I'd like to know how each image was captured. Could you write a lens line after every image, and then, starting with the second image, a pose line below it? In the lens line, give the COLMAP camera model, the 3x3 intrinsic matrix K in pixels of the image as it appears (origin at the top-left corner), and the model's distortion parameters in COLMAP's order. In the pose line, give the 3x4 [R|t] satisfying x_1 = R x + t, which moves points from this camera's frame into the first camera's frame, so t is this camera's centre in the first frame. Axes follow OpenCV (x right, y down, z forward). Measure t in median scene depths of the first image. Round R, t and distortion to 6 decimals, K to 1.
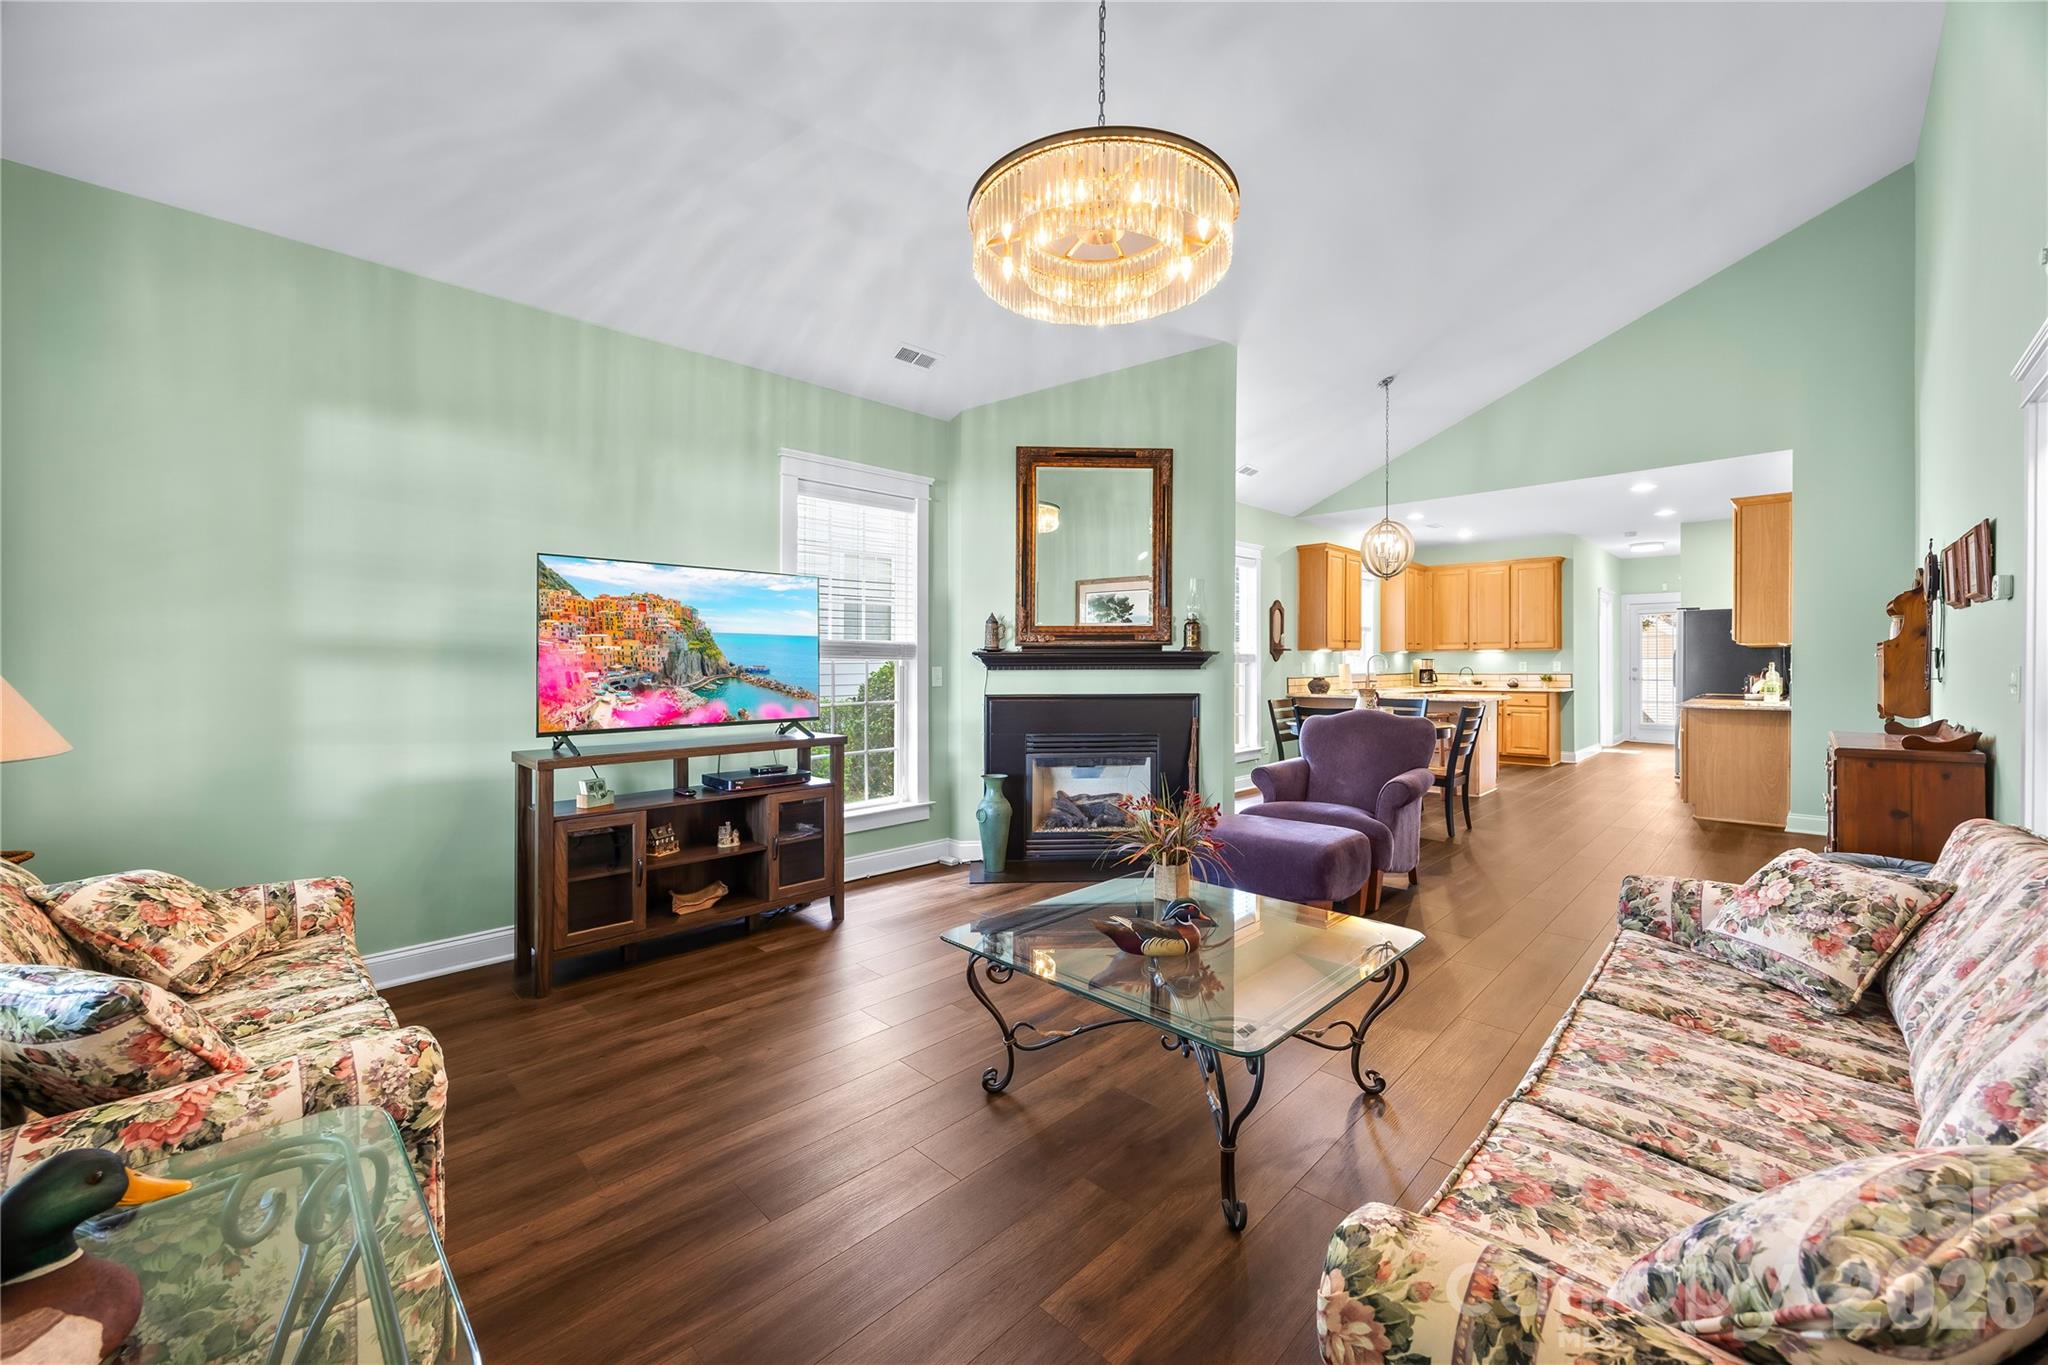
lens RADIAL K [[788.5, 0, 1025.1], [0, 788.5, 673.1], [0, 0, 1]] dist [0.002257, 0.000295]
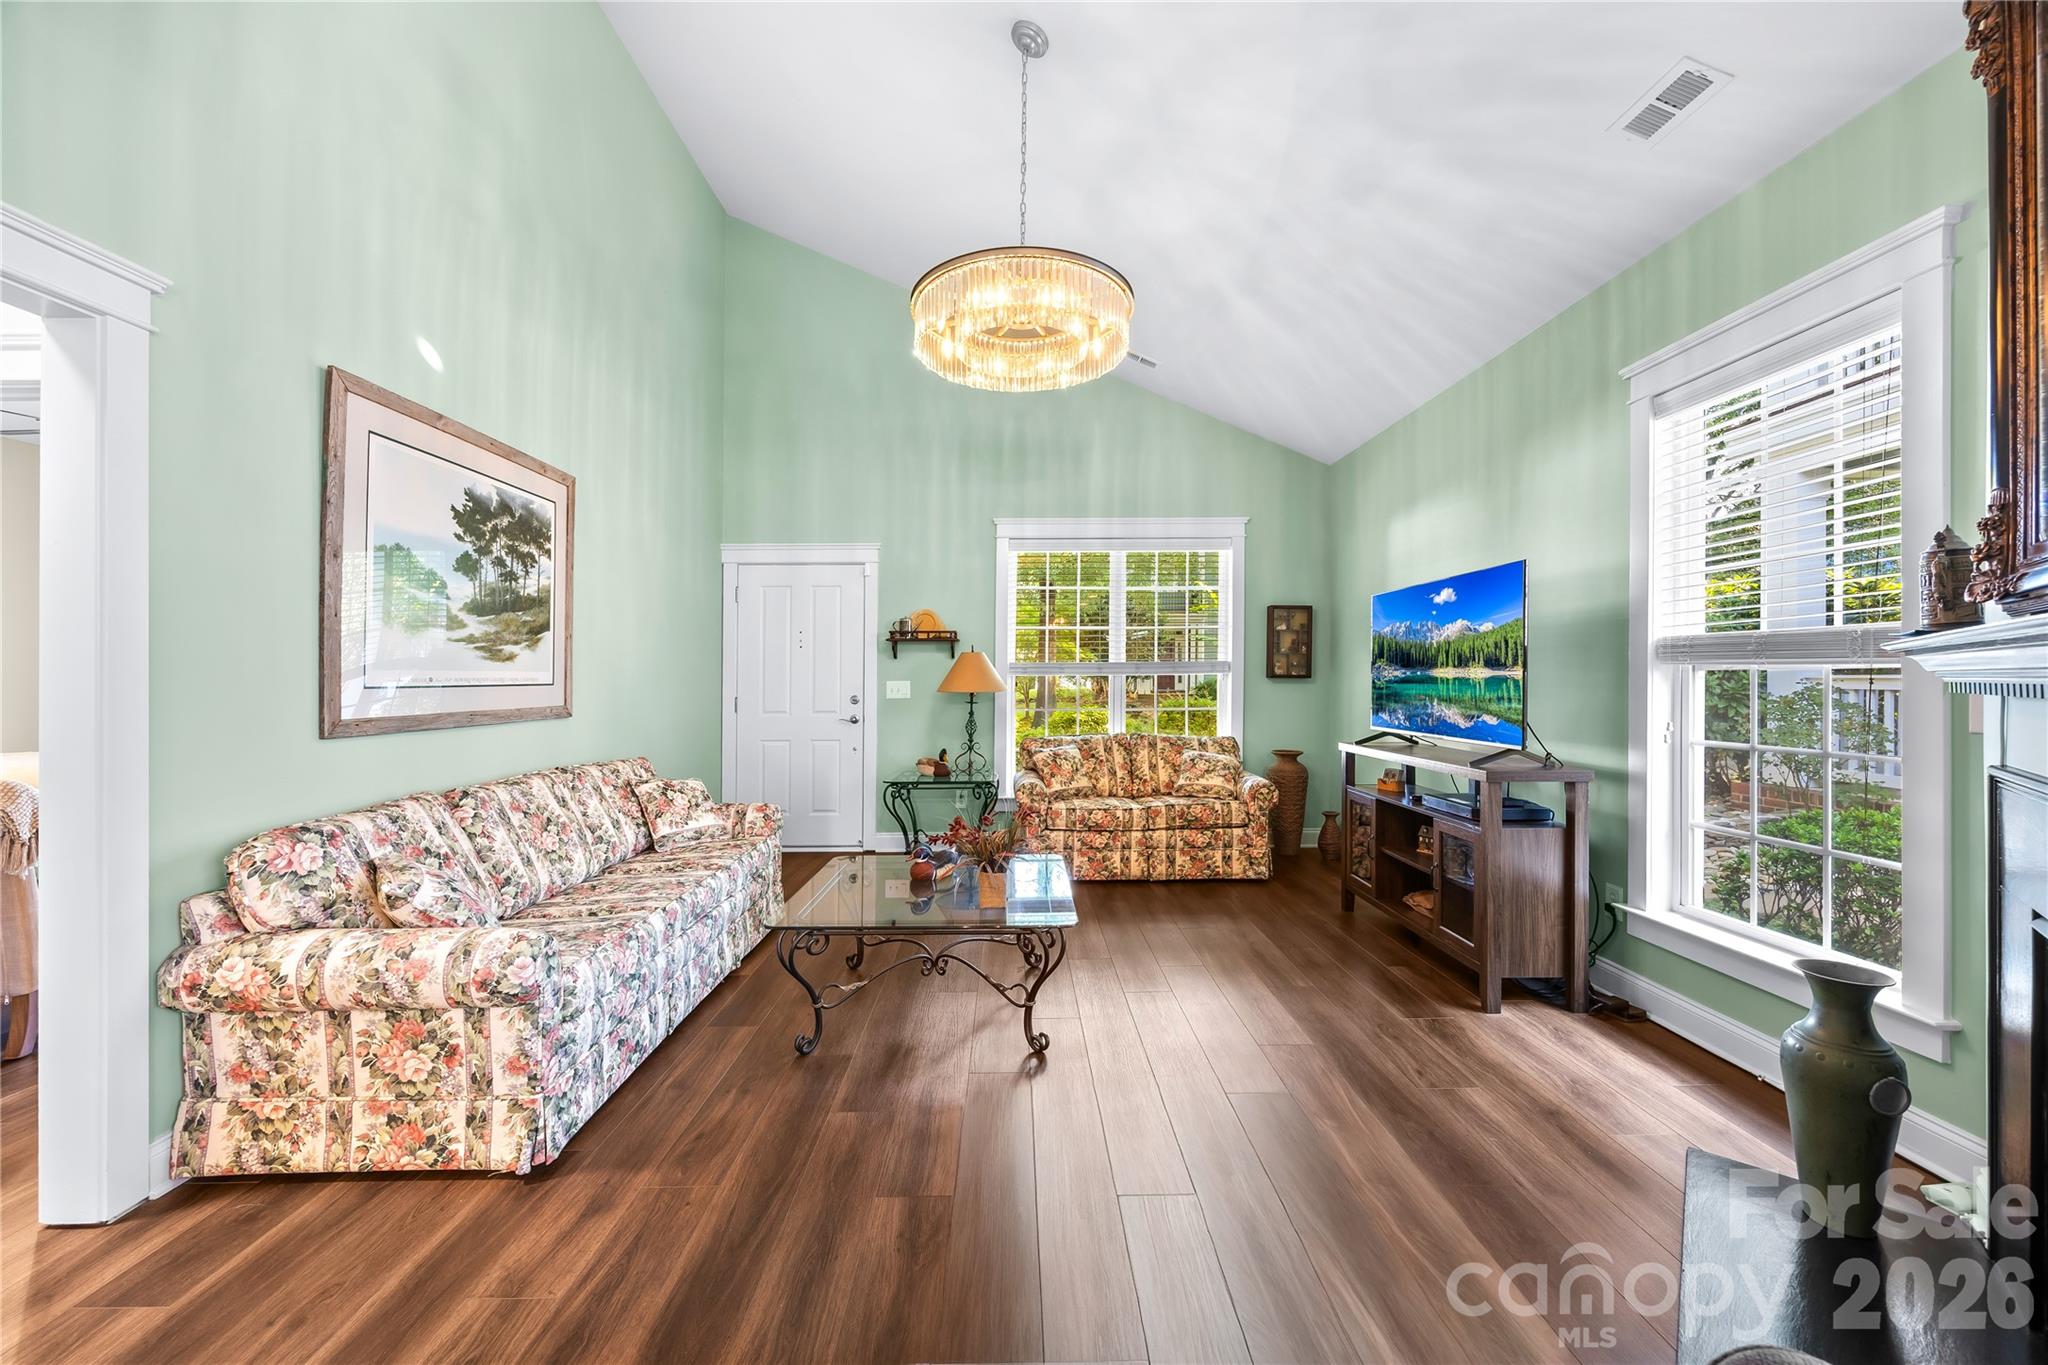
lens RADIAL K [[780.2, 0, 1020.2], [0, 780.2, 679.0], [0, 0, 1]] dist [-0.002950, -0.000097]
pose [[-0.705166, 0.008120, -0.708995, 0.475748], [-0.000660, 0.999926, 0.012108, -0.013059], [0.709042, 0.009006, -0.705109, 0.936664]]
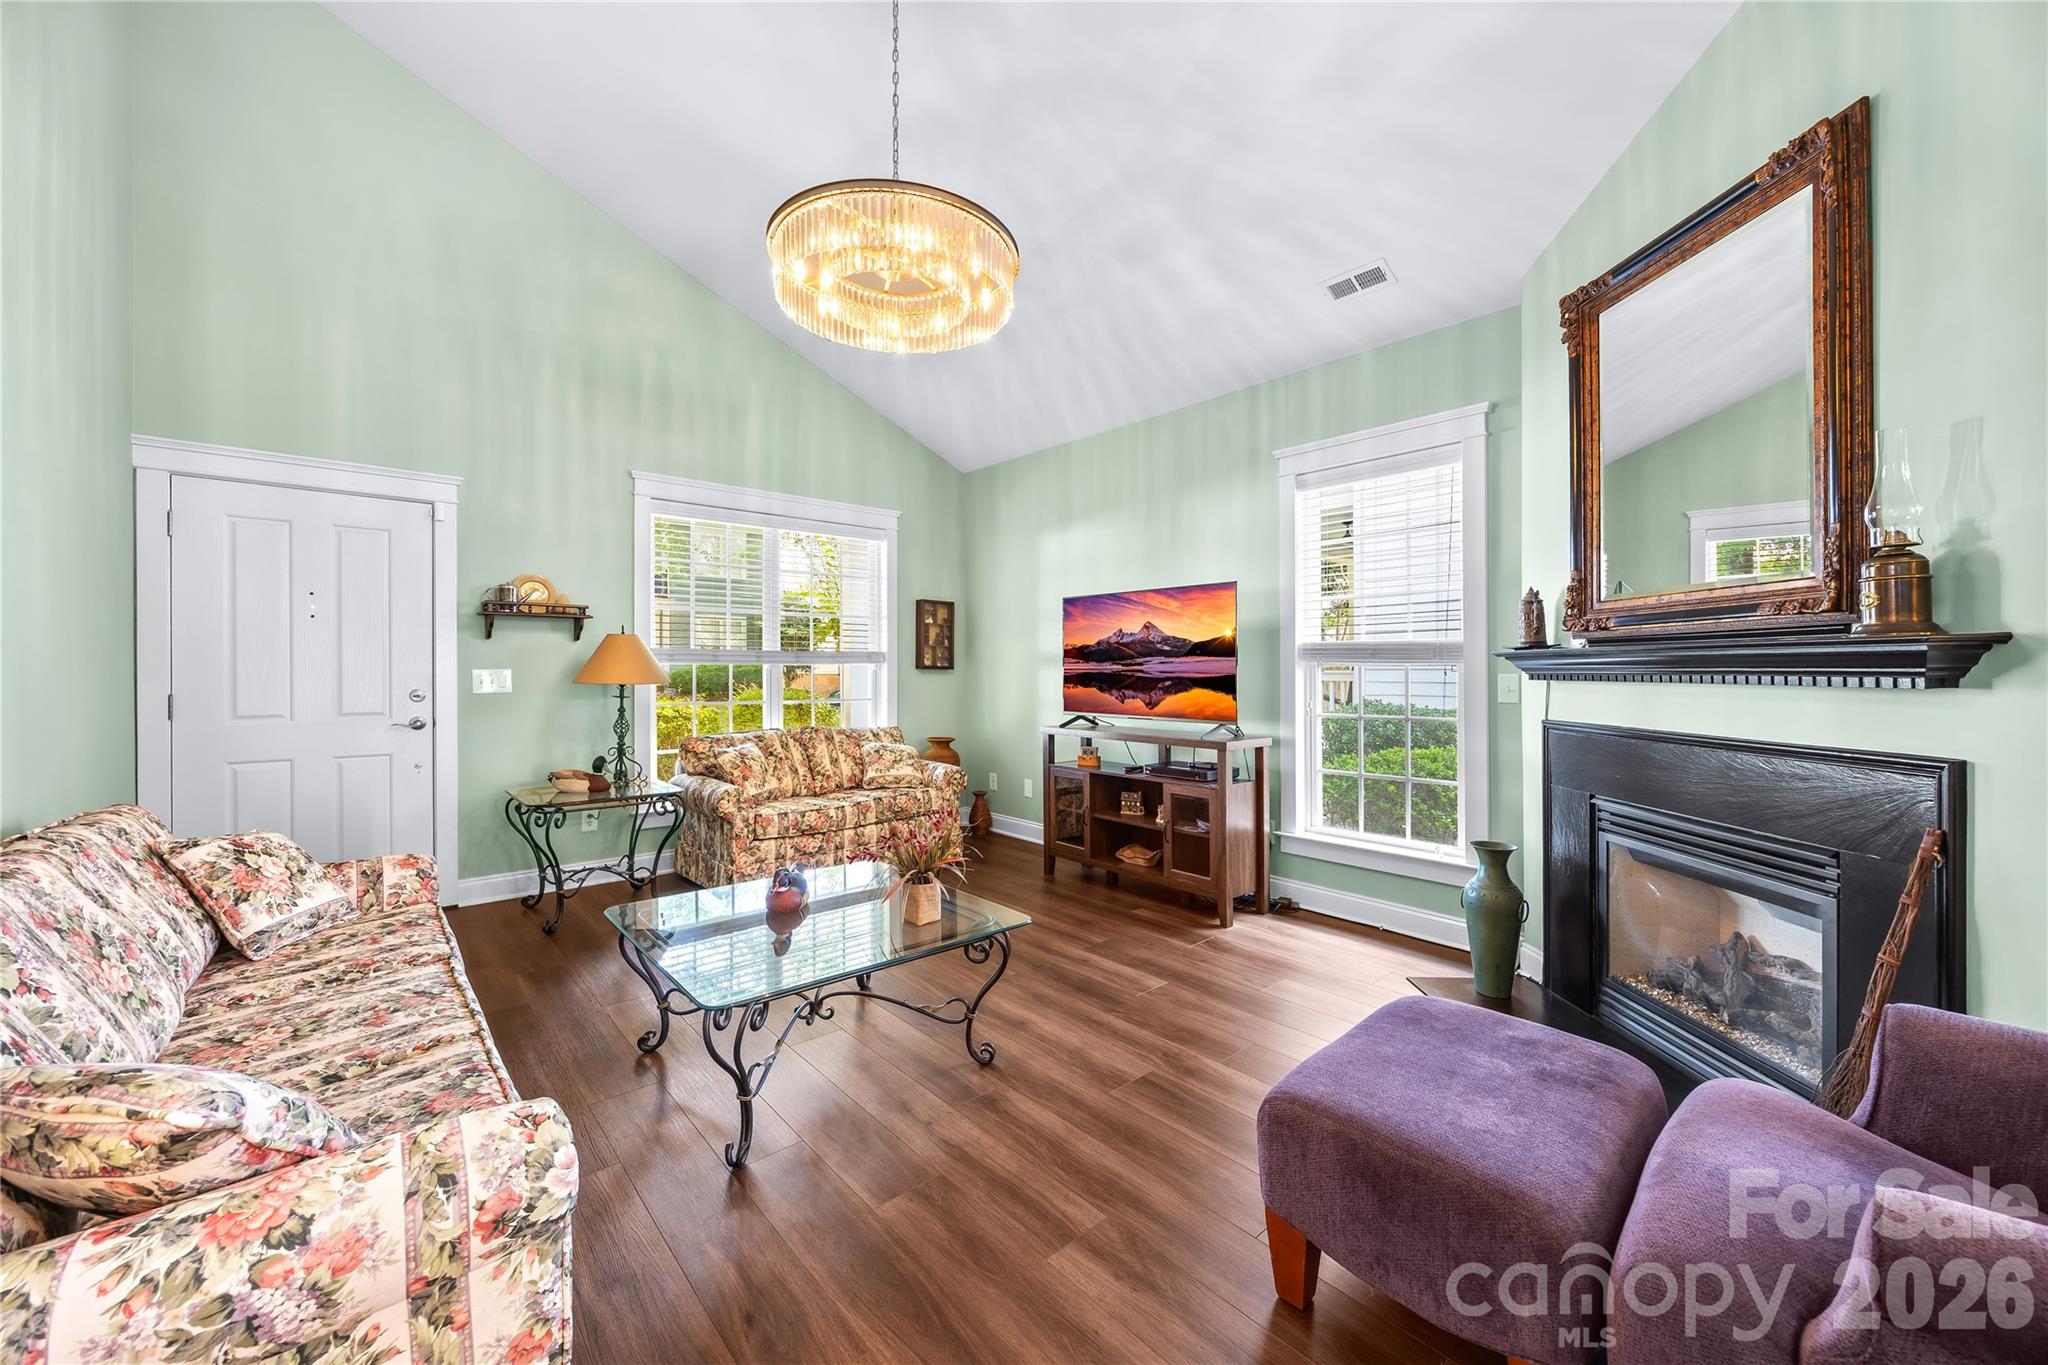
lens RADIAL K [[780.2, 0, 1020.2], [0, 780.2, 679.0], [0, 0, 1]] dist [-0.002950, -0.000097]
pose [[-0.072845, 0.016146, -0.997213, 0.585301], [-0.015047, 0.999737, 0.017286, -0.008791], [0.997230, 0.016265, -0.072582, 0.633609]]
